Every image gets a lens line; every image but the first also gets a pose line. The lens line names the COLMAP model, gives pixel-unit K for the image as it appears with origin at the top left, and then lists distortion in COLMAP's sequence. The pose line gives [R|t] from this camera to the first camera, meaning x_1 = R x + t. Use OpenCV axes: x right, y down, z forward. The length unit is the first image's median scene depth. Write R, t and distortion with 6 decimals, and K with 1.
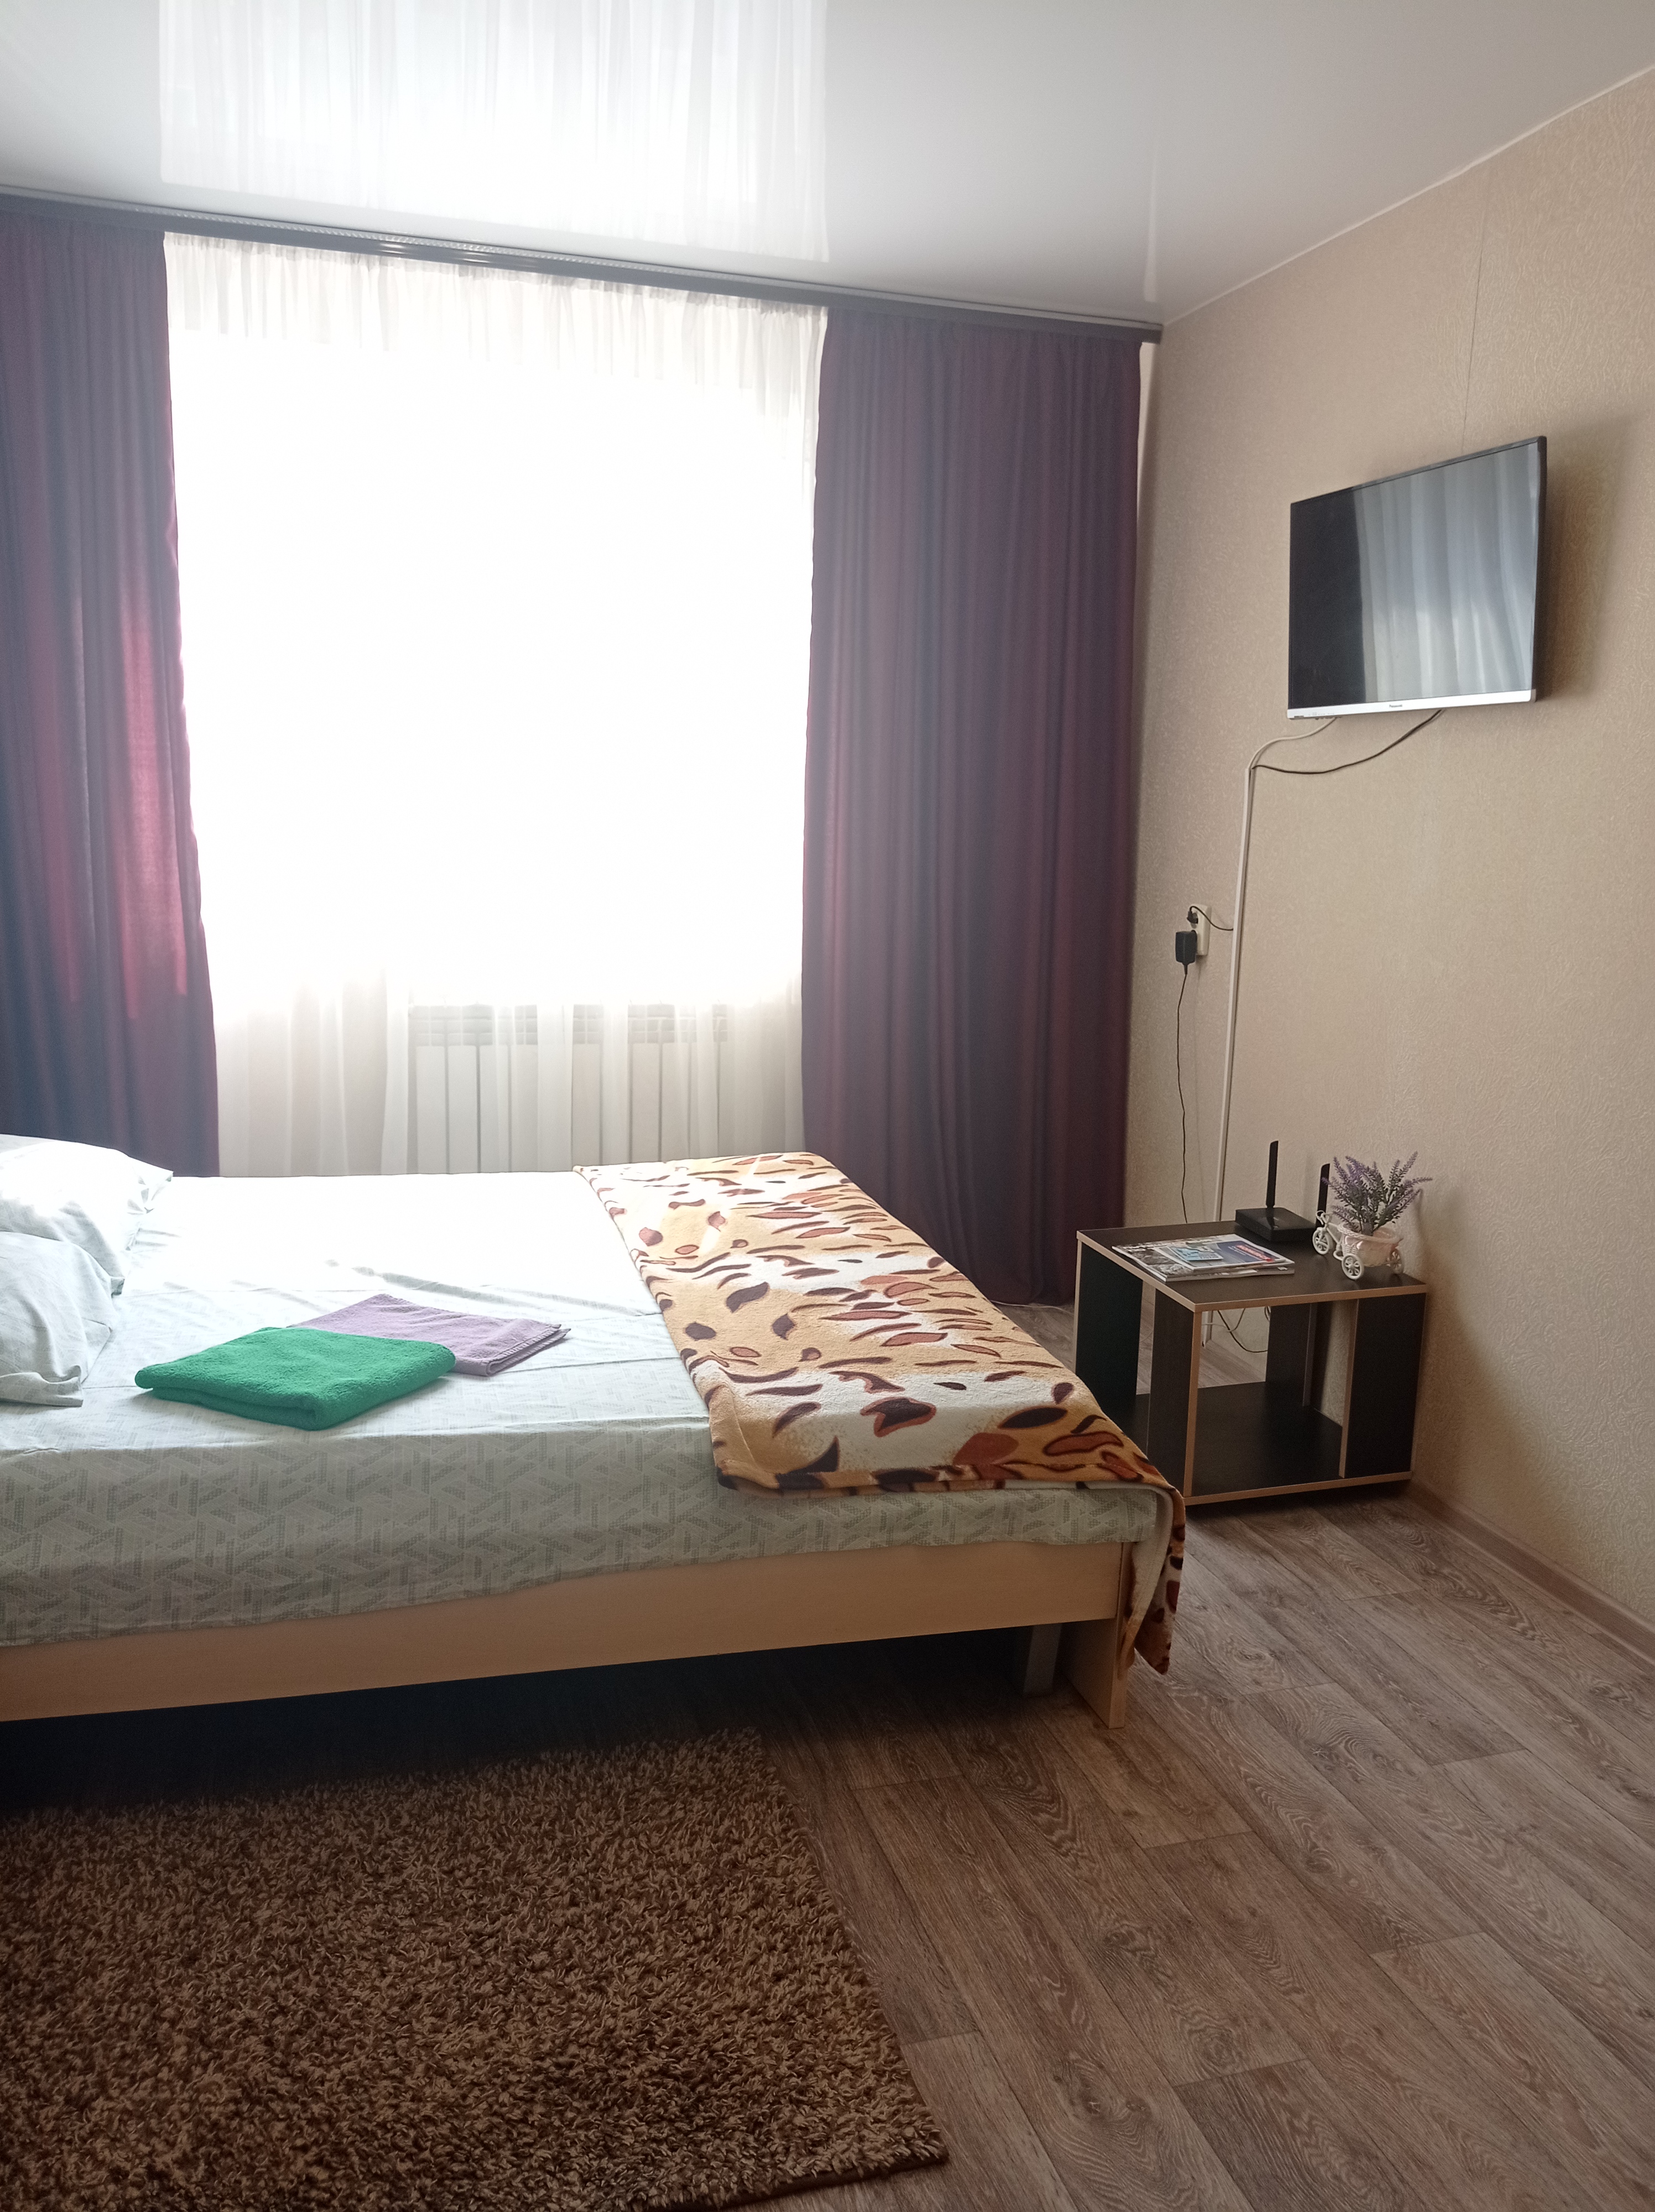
lens RADIAL K [[1792.4, 0, 827.5], [0, 1792.4, 1106.0], [0, 0, 1]] dist [0.030484, -0.008747]
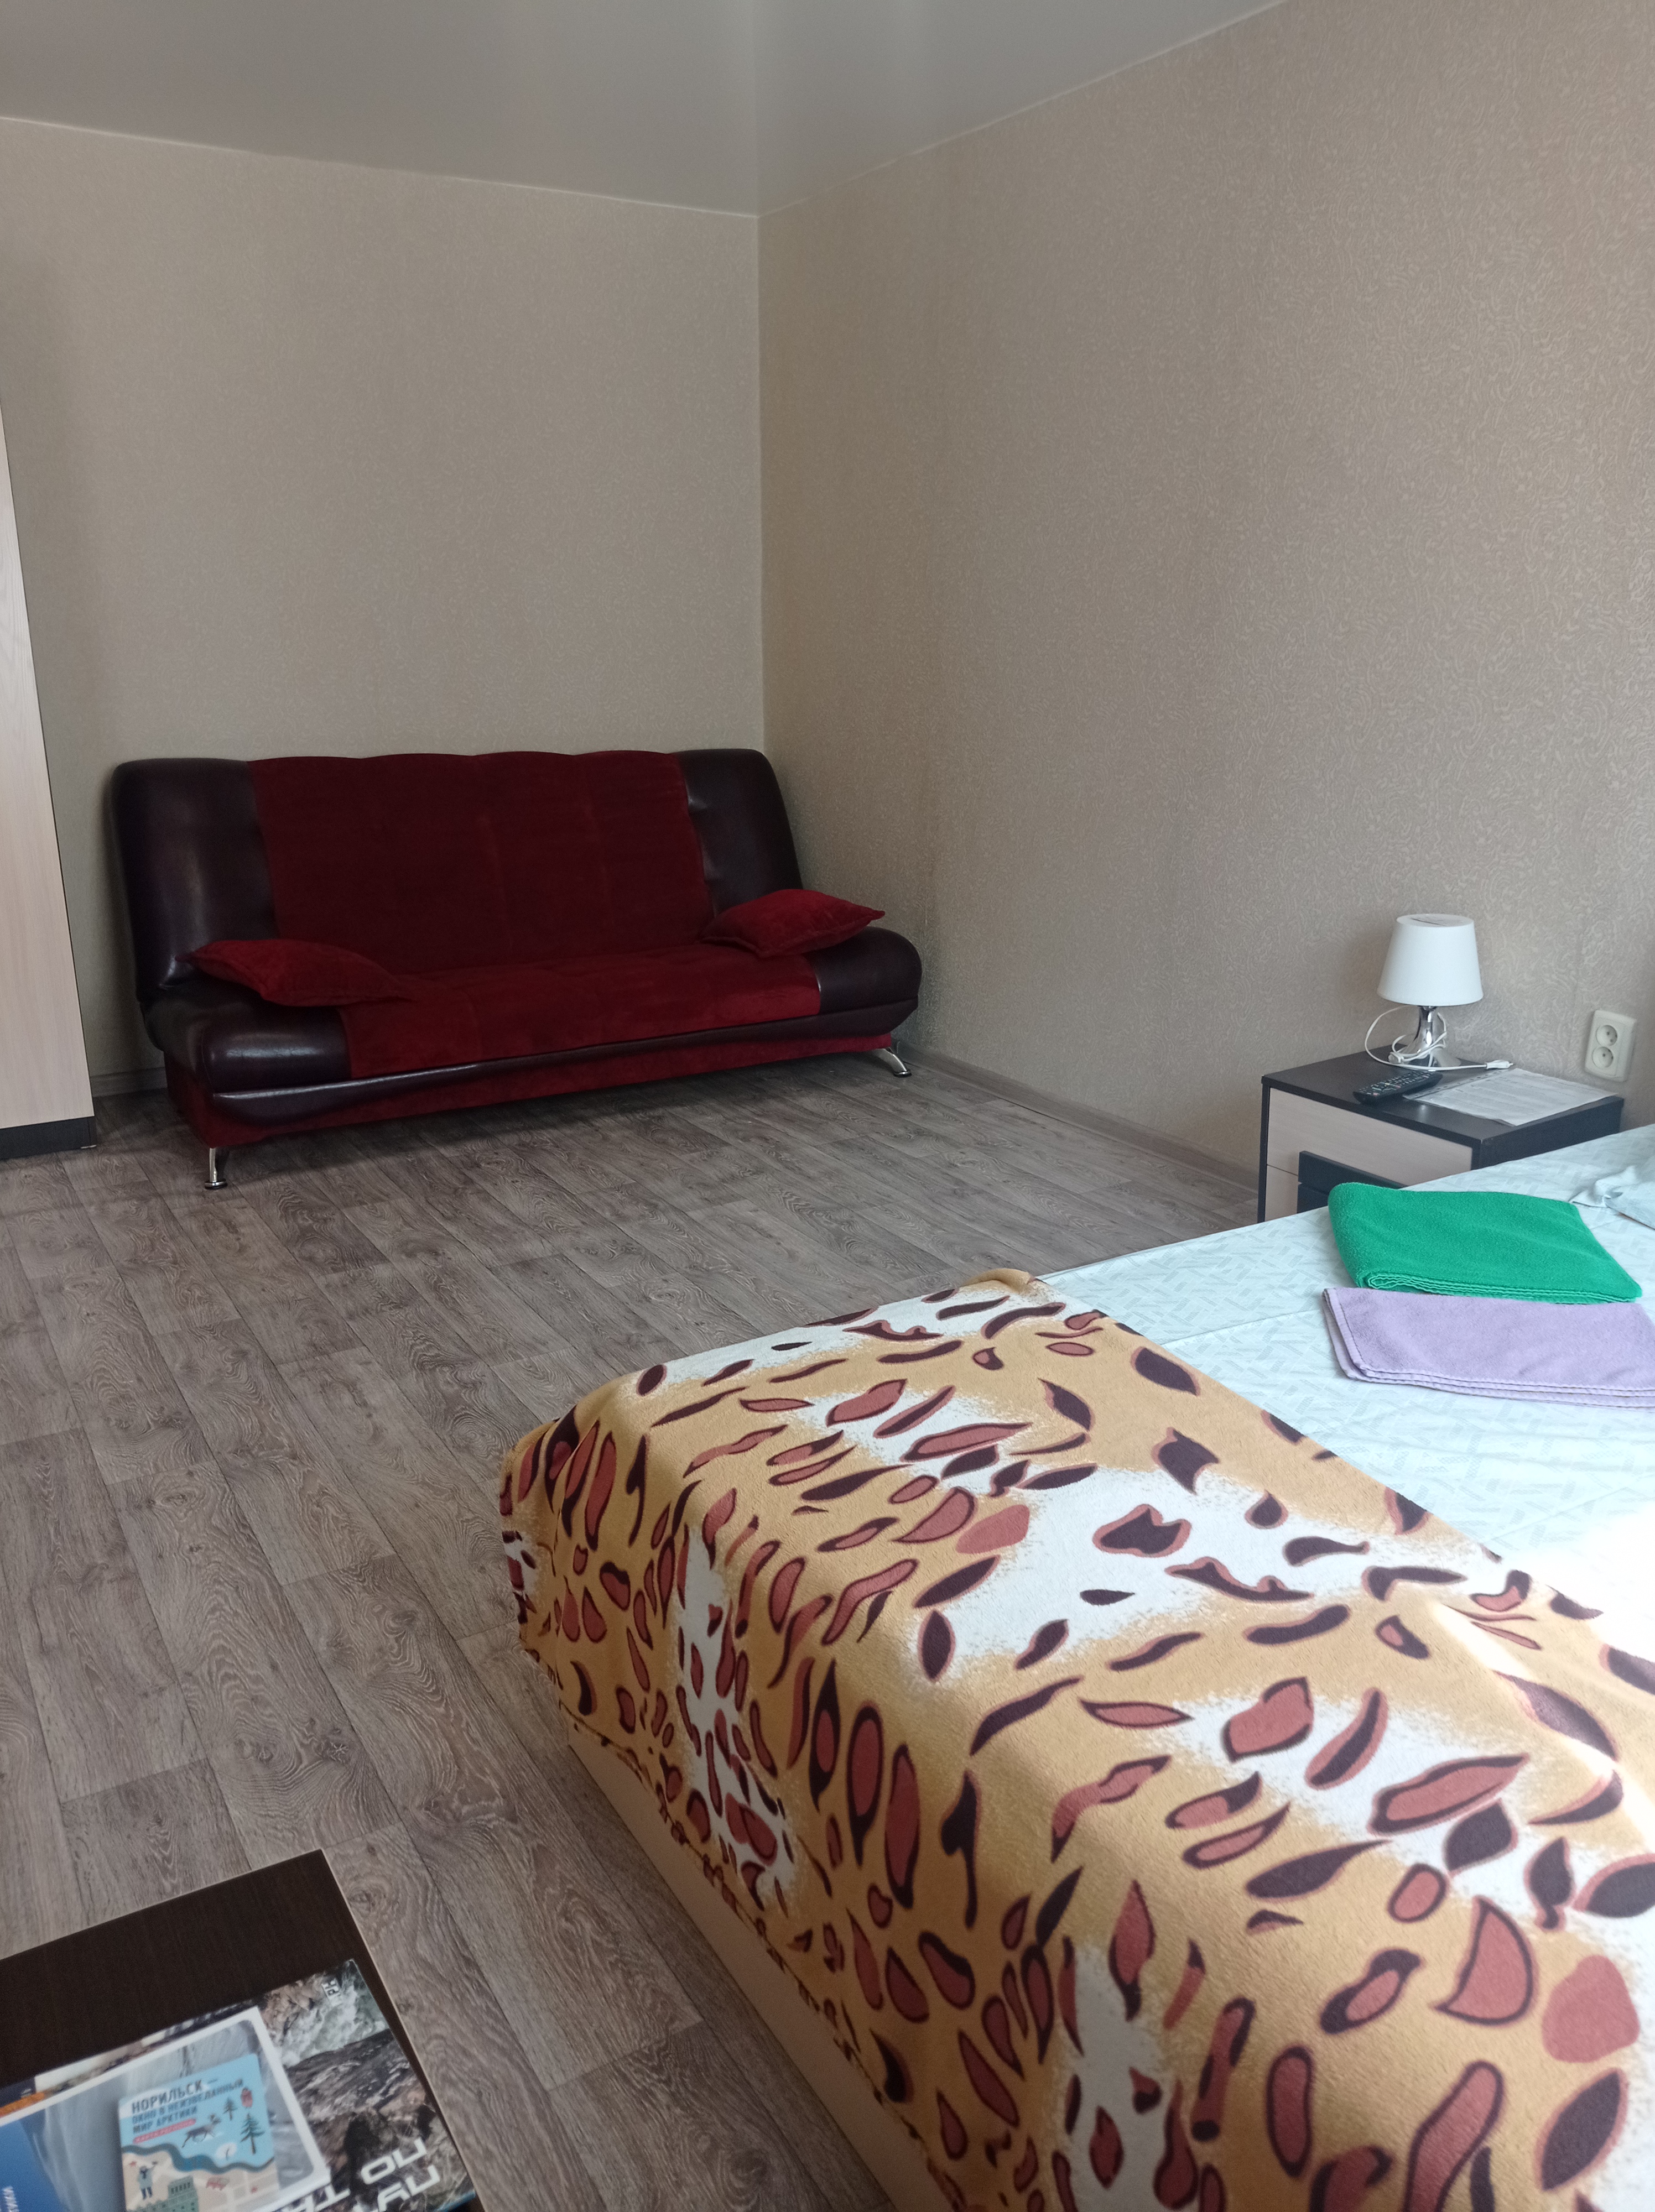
lens RADIAL K [[1792.4, 0, 827.5], [0, 1792.4, 1106.0], [0, 0, 1]] dist [0.030484, -0.008747]
pose [[-0.974031, 0.034635, -0.223752, 0.233046], [-0.061130, 0.911304, 0.407172, -0.273947], [0.218008, 0.410276, -0.885520, 1.703903]]
